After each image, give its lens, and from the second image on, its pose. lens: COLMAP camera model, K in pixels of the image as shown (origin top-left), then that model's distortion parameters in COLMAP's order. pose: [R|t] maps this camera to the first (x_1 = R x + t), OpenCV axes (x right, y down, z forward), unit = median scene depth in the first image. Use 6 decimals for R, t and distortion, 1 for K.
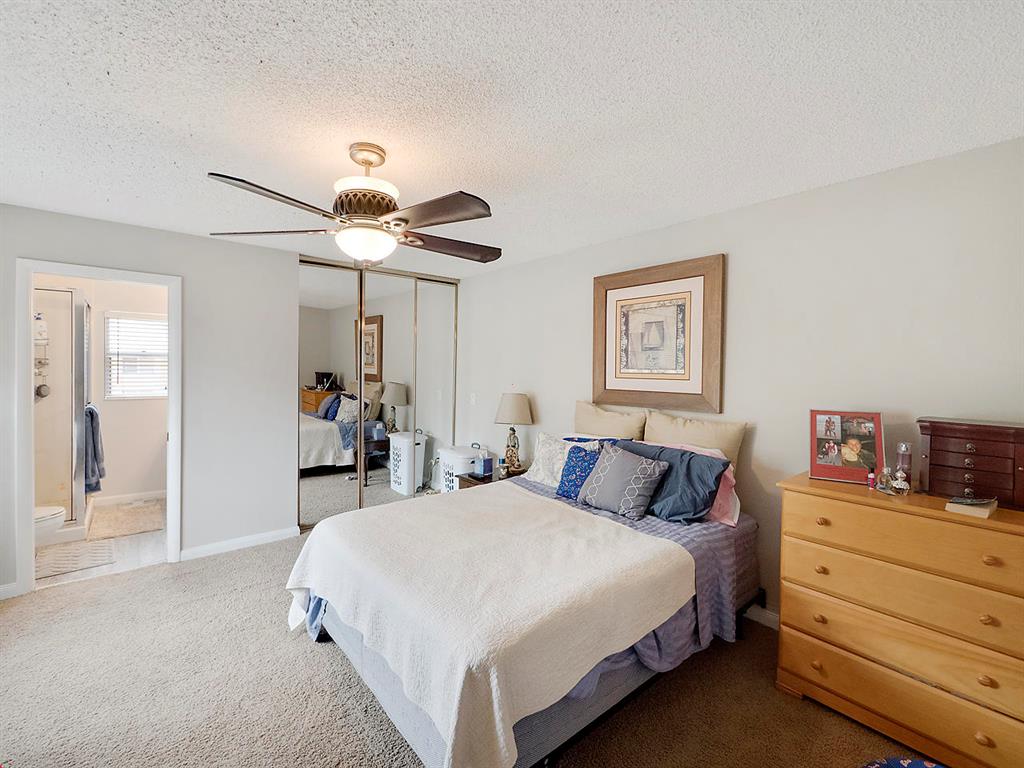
lens RADIAL K [[448.7, 0, 512.2], [0, 448.7, 383.4], [0, 0, 1]] dist [-0.000016, -0.000287]
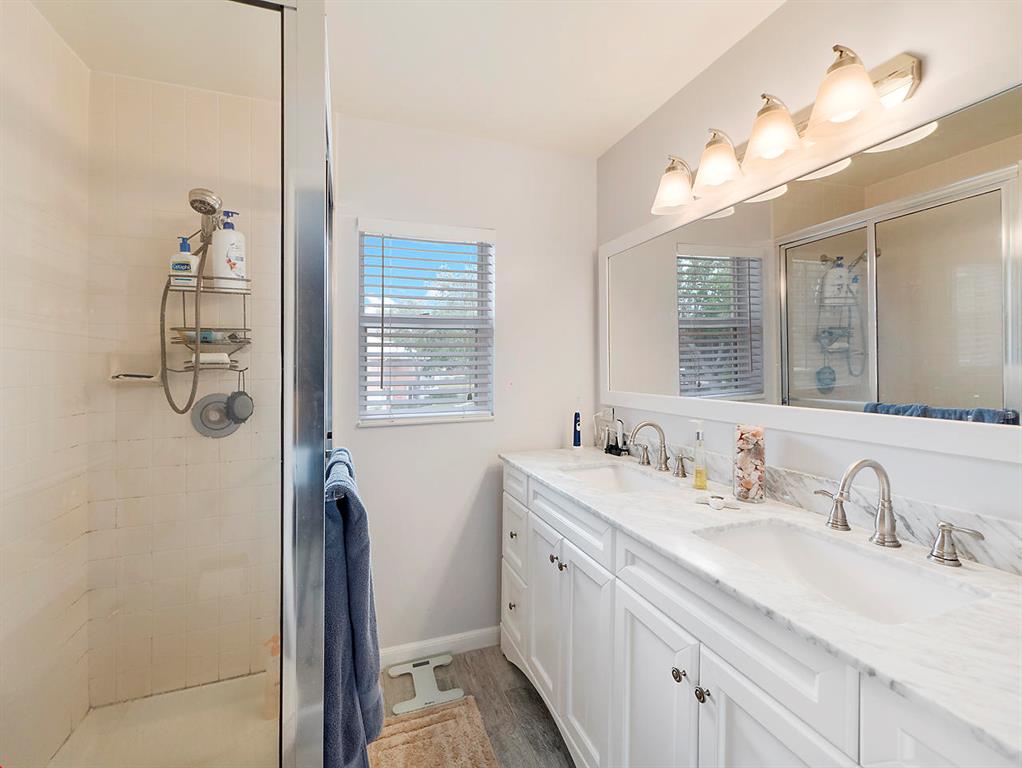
lens RADIAL K [[441.7, 0, 510.0], [0, 441.7, 375.9], [0, 0, 1]] dist [-0.000076, 0.000255]
pose [[0.941589, -0.010390, -0.336605, -0.720951], [0.004497, 0.999823, -0.018284, -0.003346], [0.336735, 0.015702, 0.941468, 0.748893]]
